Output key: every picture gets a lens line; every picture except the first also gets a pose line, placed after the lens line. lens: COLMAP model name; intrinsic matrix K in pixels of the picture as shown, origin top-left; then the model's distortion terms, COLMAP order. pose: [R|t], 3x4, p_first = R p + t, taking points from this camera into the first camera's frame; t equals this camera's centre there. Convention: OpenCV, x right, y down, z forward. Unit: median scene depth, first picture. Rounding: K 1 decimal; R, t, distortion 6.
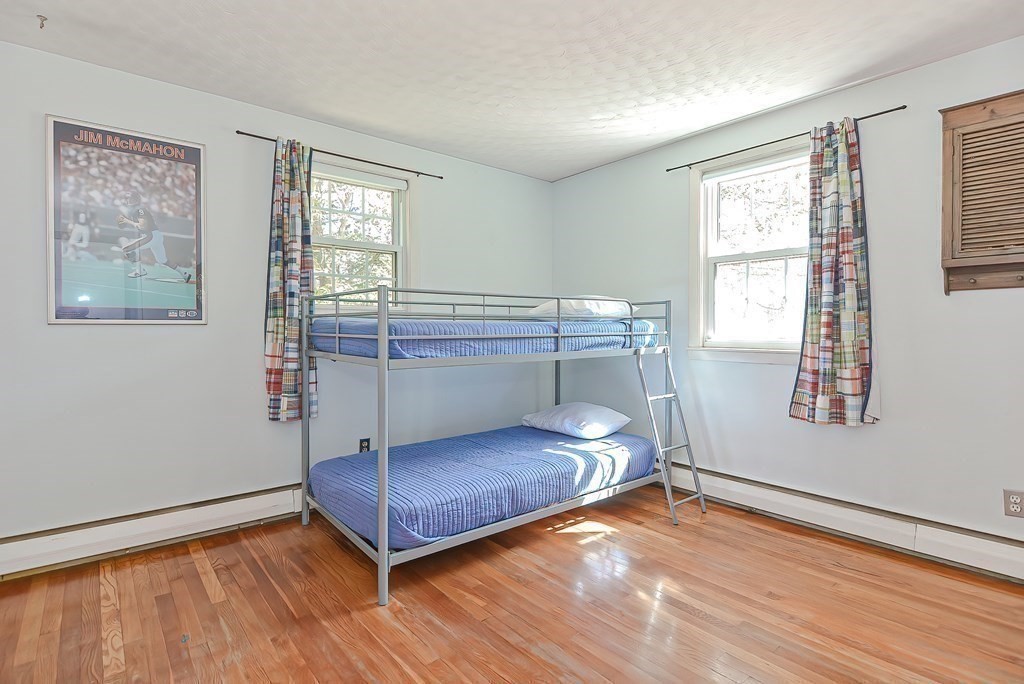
lens RADIAL K [[505.4, 0, 512.1], [0, 505.4, 338.1], [0, 0, 1]] dist [0.001177, -0.006615]
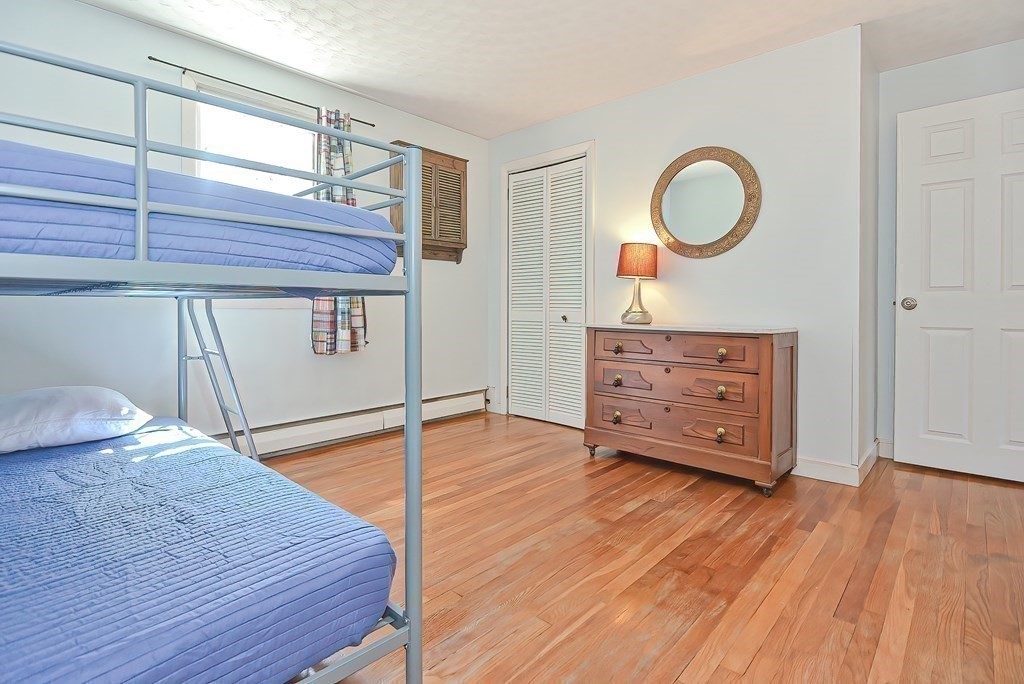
lens RADIAL K [[505.4, 0, 507.7], [0, 505.4, 308.3], [0, 0, 1]] dist [0.001177, -0.006615]
pose [[-0.127383, -0.002553, 0.991850, -0.677693], [0.018596, 0.999815, 0.004962, 0.062700], [-0.991679, 0.019076, -0.127312, 0.775514]]
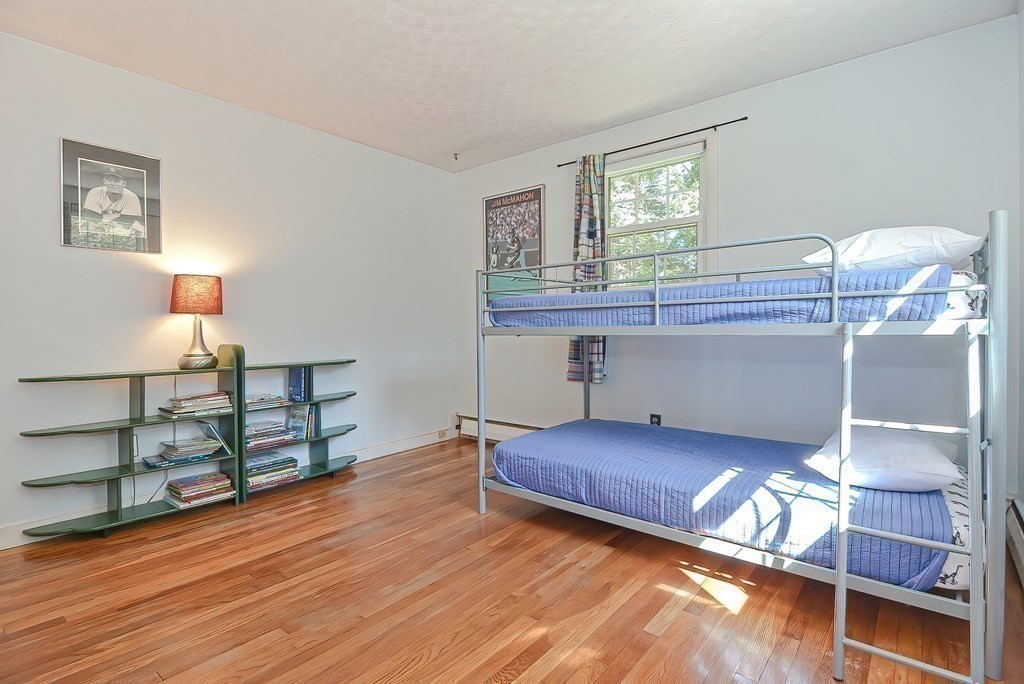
lens RADIAL K [[505.4, 0, 511.5], [0, 505.4, 337.7], [0, 0, 1]] dist [0.001177, -0.006615]
pose [[0.170425, 0.019372, -0.985180, 0.839566], [-0.009139, 0.999795, 0.018078, 0.035818], [0.985328, 0.005923, 0.170567, 0.681688]]
